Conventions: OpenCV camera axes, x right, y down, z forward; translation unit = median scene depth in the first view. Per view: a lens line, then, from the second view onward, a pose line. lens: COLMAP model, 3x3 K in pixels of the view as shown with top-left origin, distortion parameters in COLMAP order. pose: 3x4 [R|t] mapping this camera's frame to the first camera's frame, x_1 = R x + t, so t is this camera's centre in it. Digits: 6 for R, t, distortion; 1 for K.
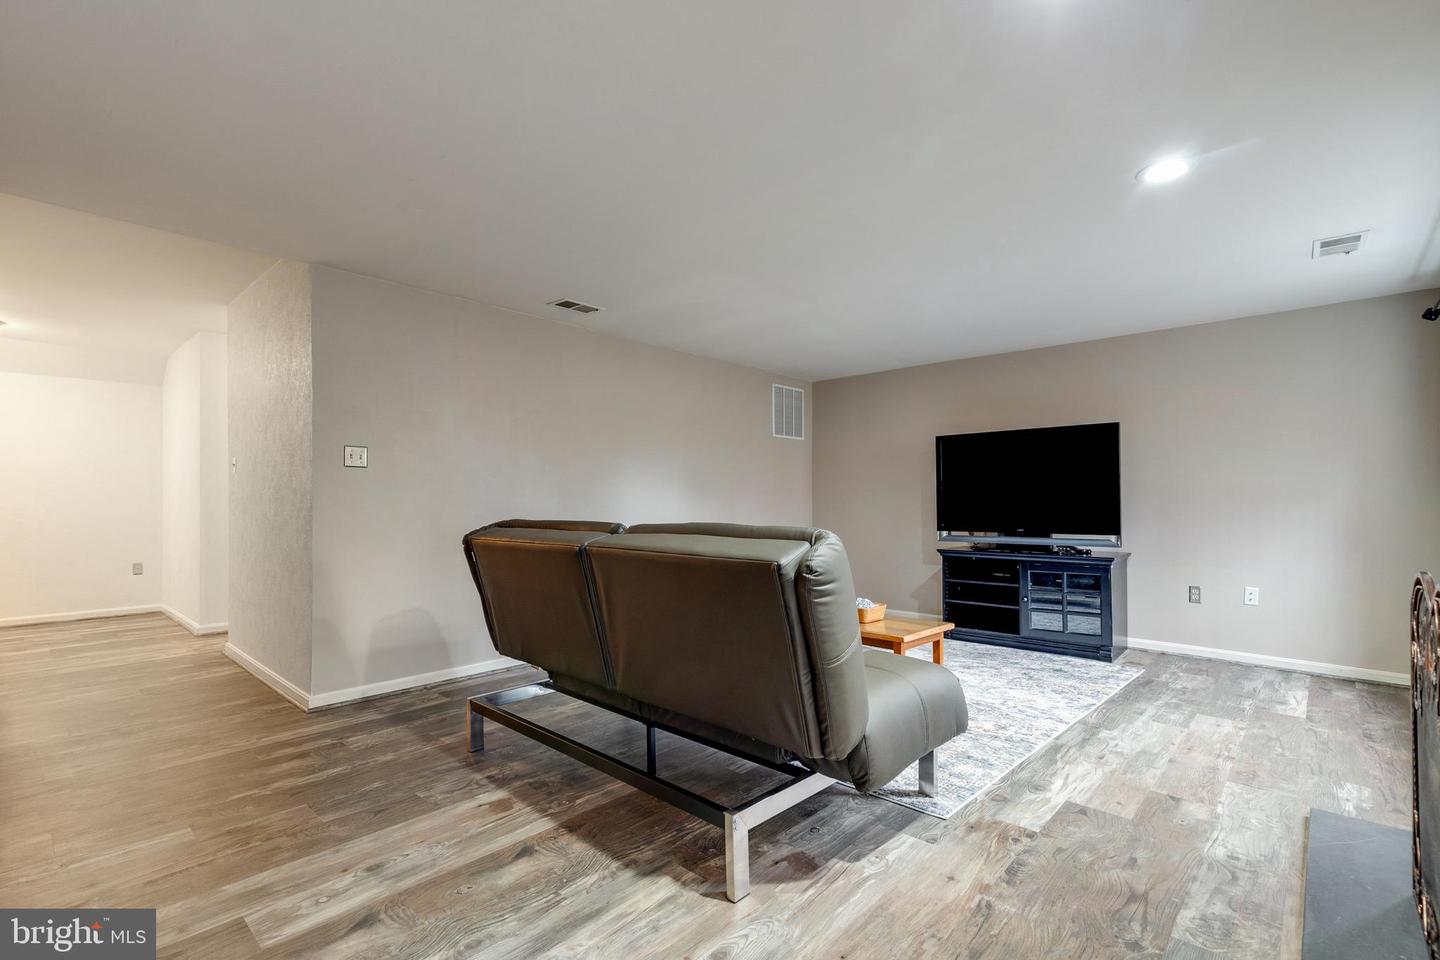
lens RADIAL K [[656.8, 0, 719.7], [0, 656.8, 488.1], [0, 0, 1]] dist [0.005084, 0.000029]
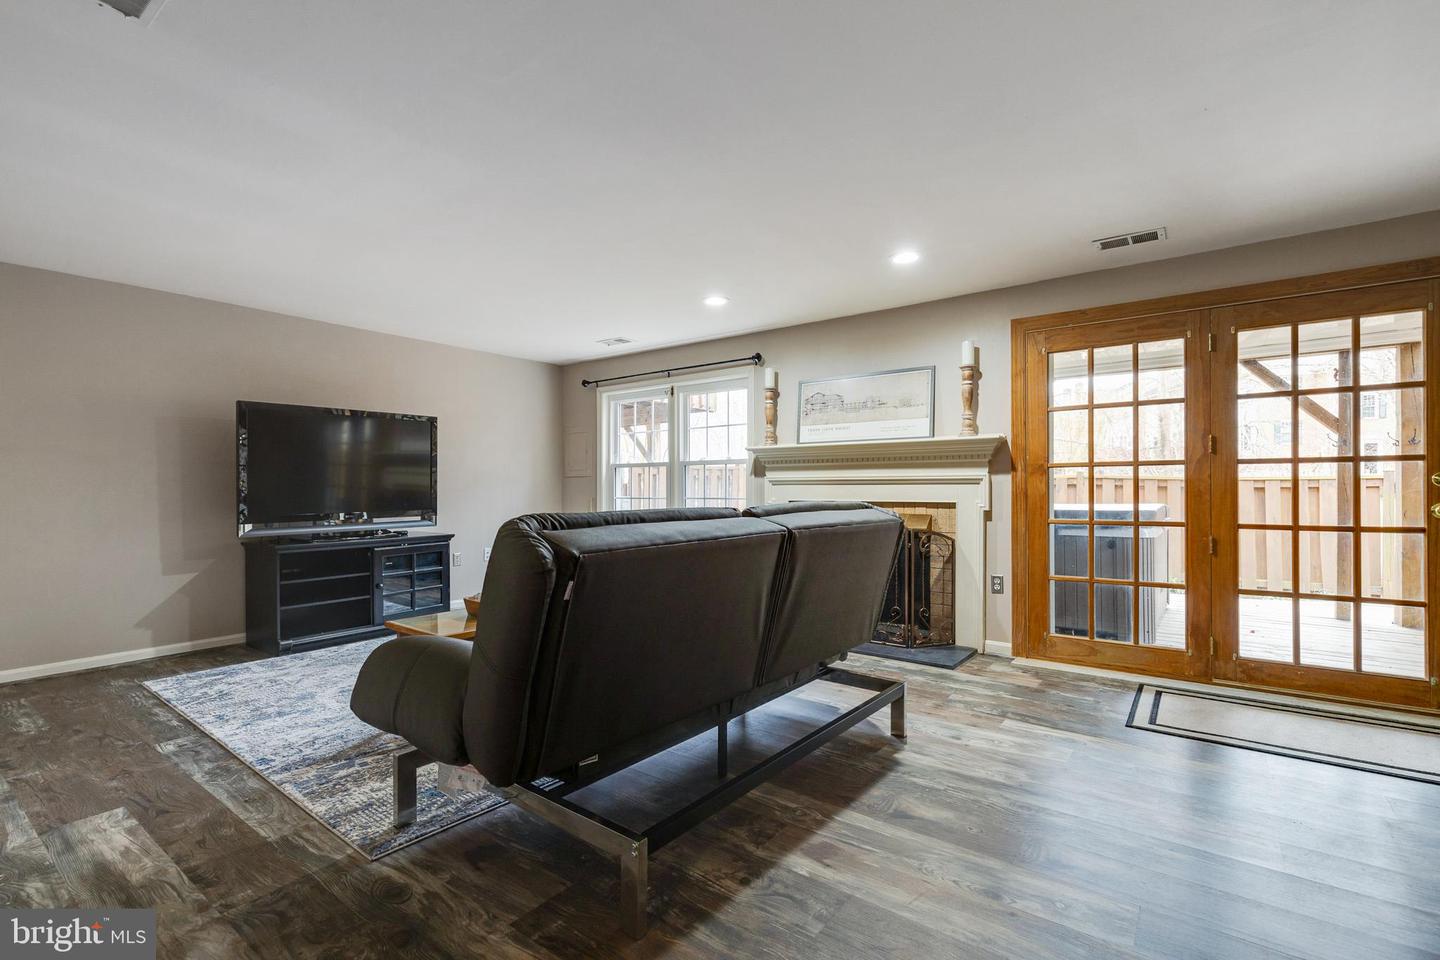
lens RADIAL K [[660.3, 0, 720.0], [0, 660.3, 480.0], [0, 0, 1]] dist [-0.000344, -0.000135]
pose [[-0.107433, 0.014401, 0.994108, -1.149647], [-0.020607, 0.999648, -0.016709, 0.036442], [-0.993999, -0.022280, -0.107099, 1.230386]]
